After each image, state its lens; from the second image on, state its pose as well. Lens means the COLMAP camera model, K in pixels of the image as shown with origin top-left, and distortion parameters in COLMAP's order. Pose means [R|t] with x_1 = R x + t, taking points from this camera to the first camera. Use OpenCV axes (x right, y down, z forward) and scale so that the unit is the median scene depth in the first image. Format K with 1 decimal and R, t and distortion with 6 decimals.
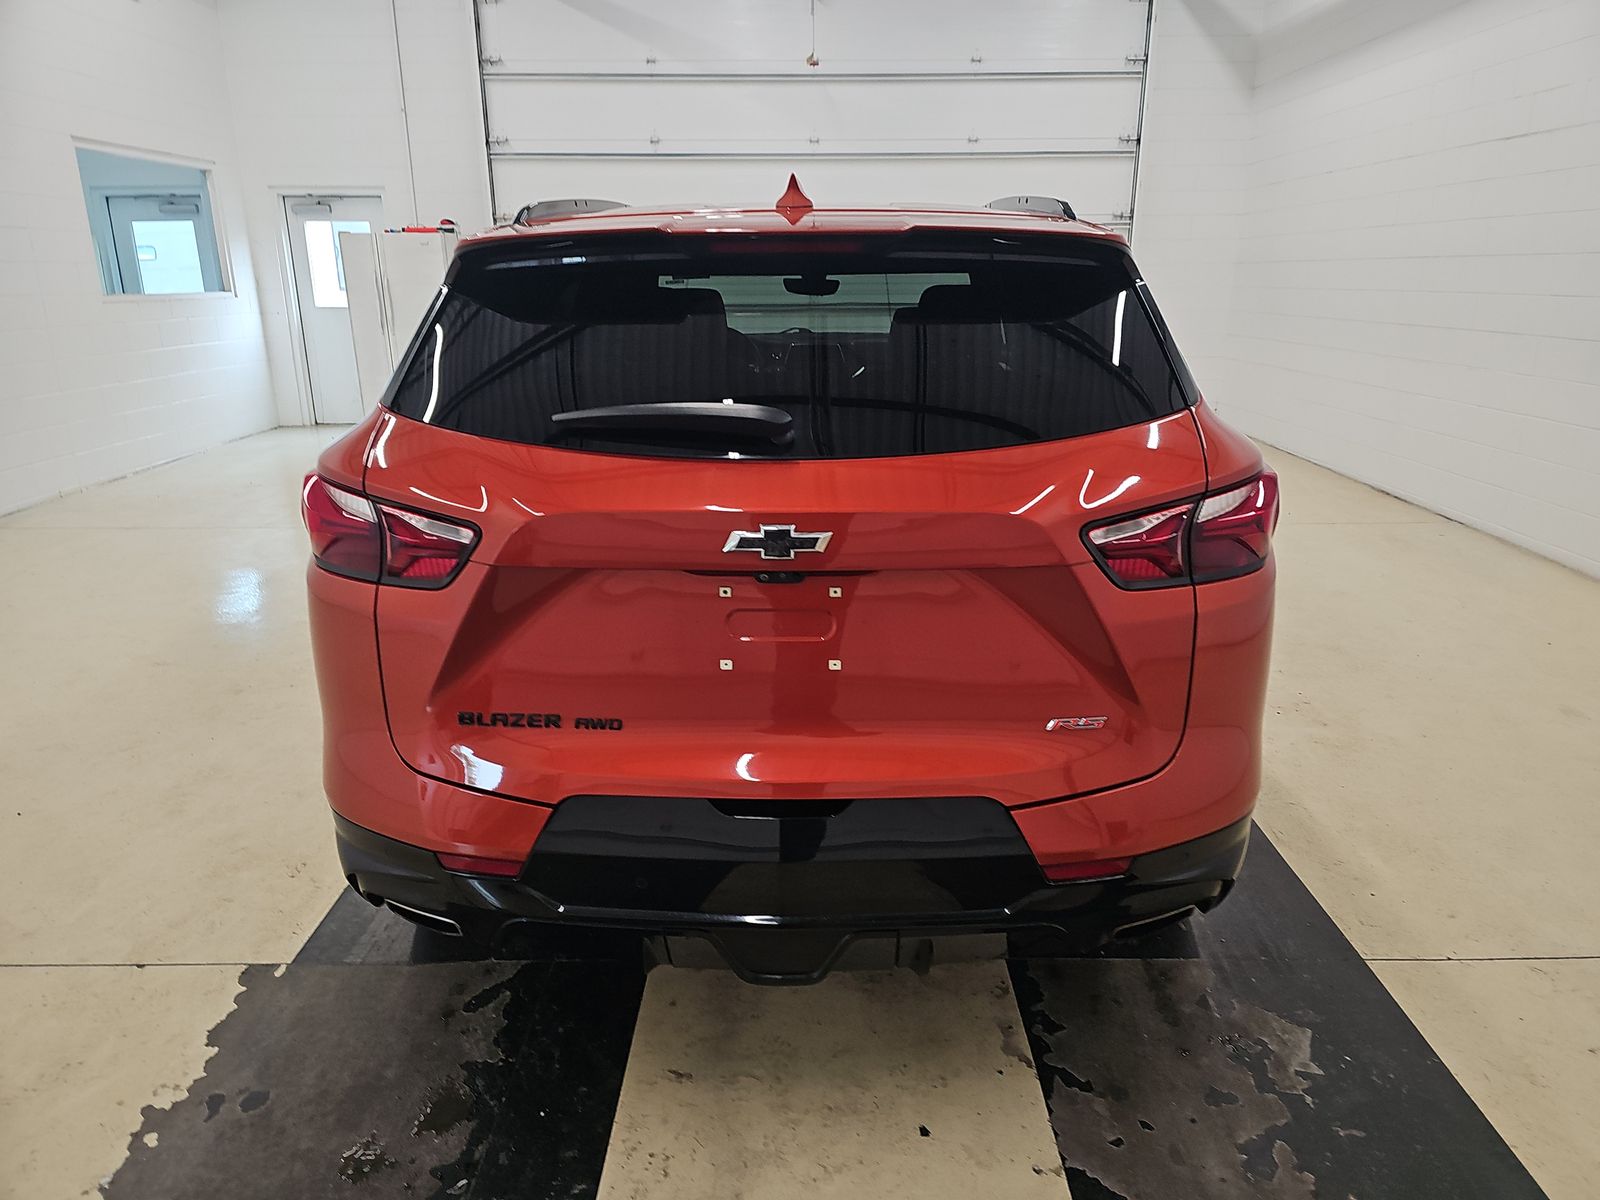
lens RADIAL K [[1078.6, 0, 800.0], [0, 1078.6, 600.0], [0, 0, 1]] dist [0.006550, -0.001714]
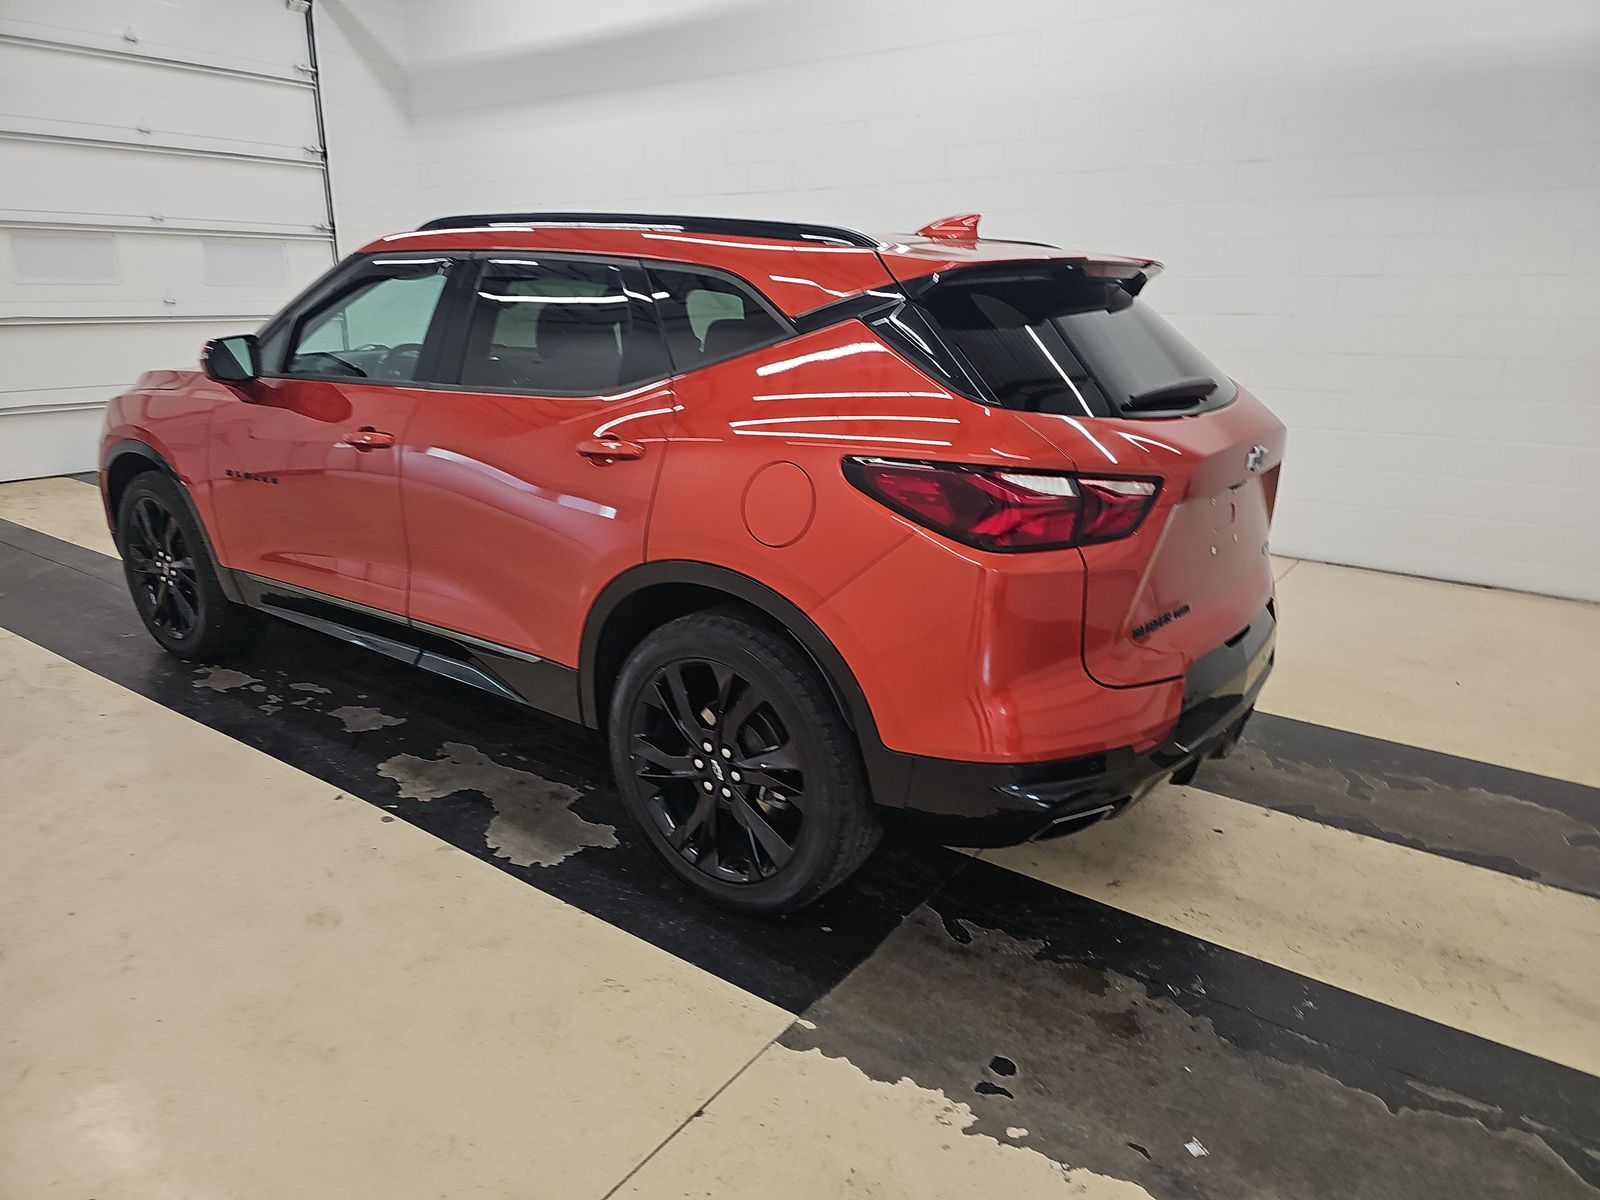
lens RADIAL K [[1078.6, 0, 800.0], [0, 1078.6, 600.0], [0, 0, 1]] dist [0.006550, -0.001714]
pose [[0.575113, -0.218382, 0.788387, -1.191540], [0.228970, 0.968164, 0.101150, -0.112769], [-0.785377, 0.122344, 0.606807, 0.409835]]
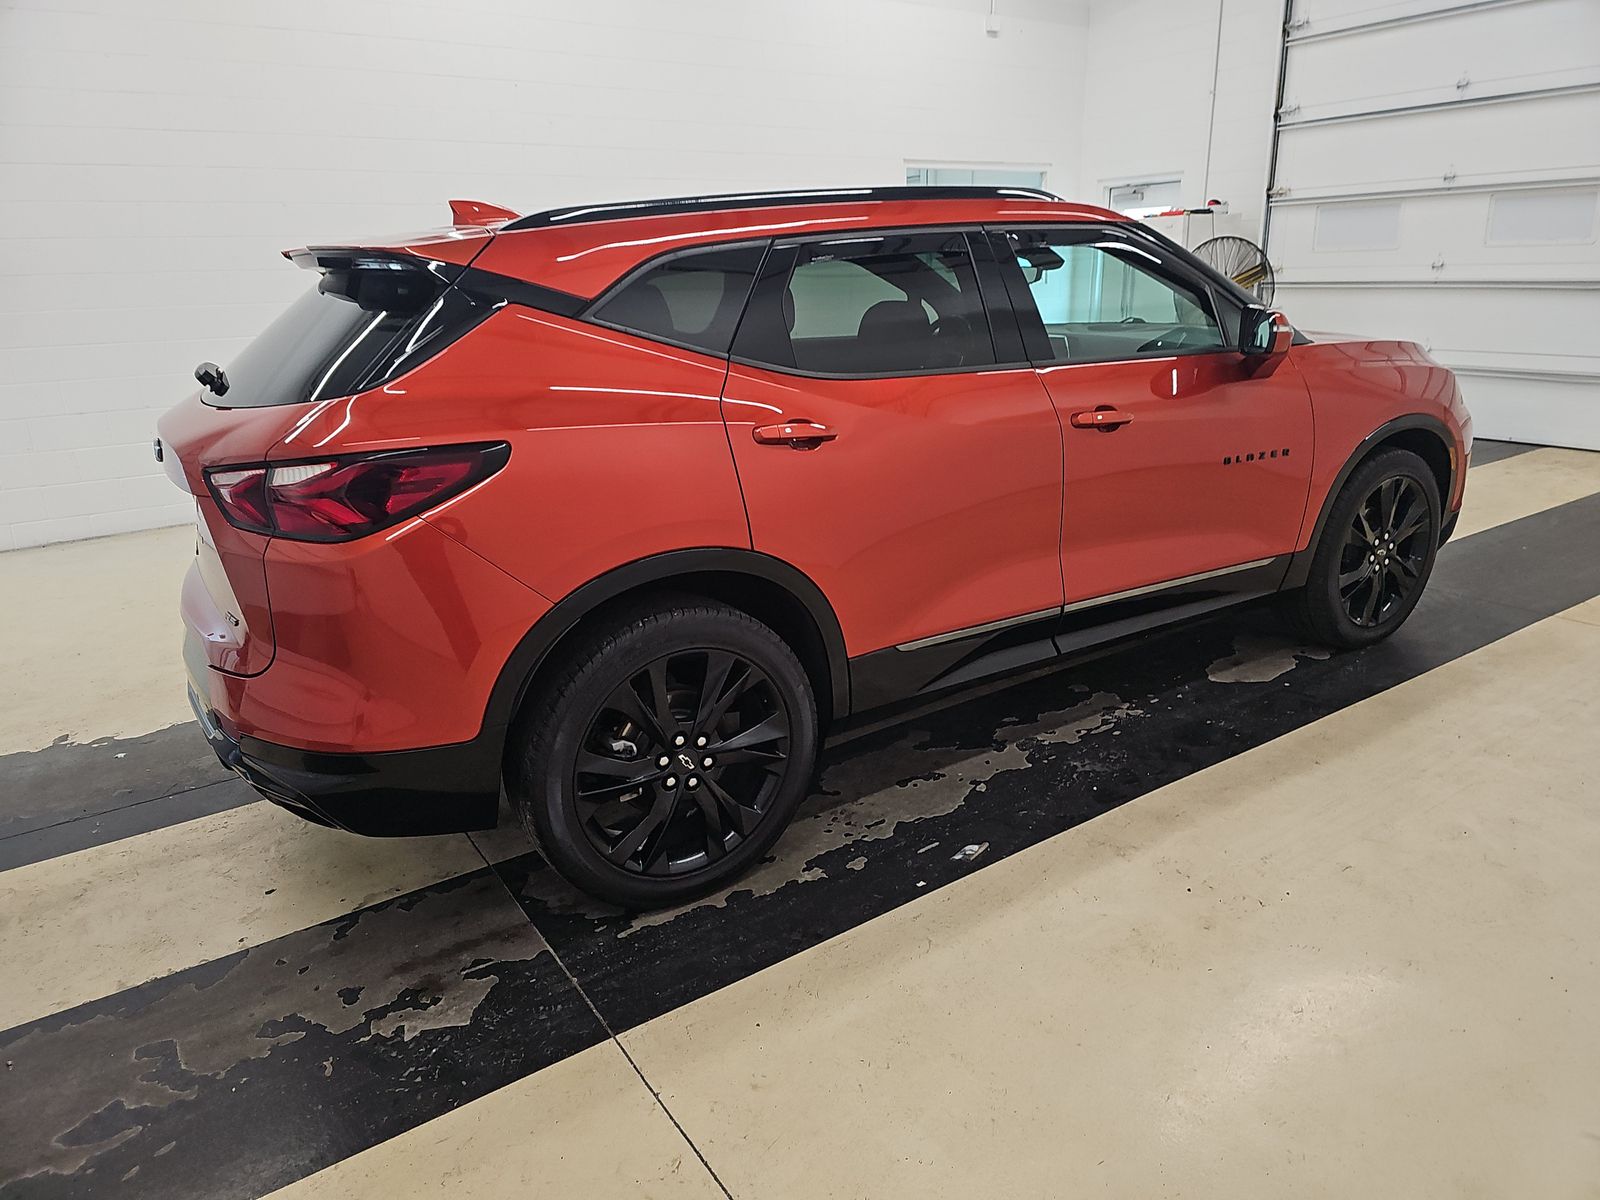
lens RADIAL K [[1078.6, 0, 800.0], [0, 1078.6, 600.0], [0, 0, 1]] dist [0.006550, -0.001714]
pose [[0.547969, 0.231167, -0.803923, 1.307307], [-0.214683, 0.967731, 0.131938, -0.179922], [0.808481, 0.100291, 0.579914, 0.596325]]
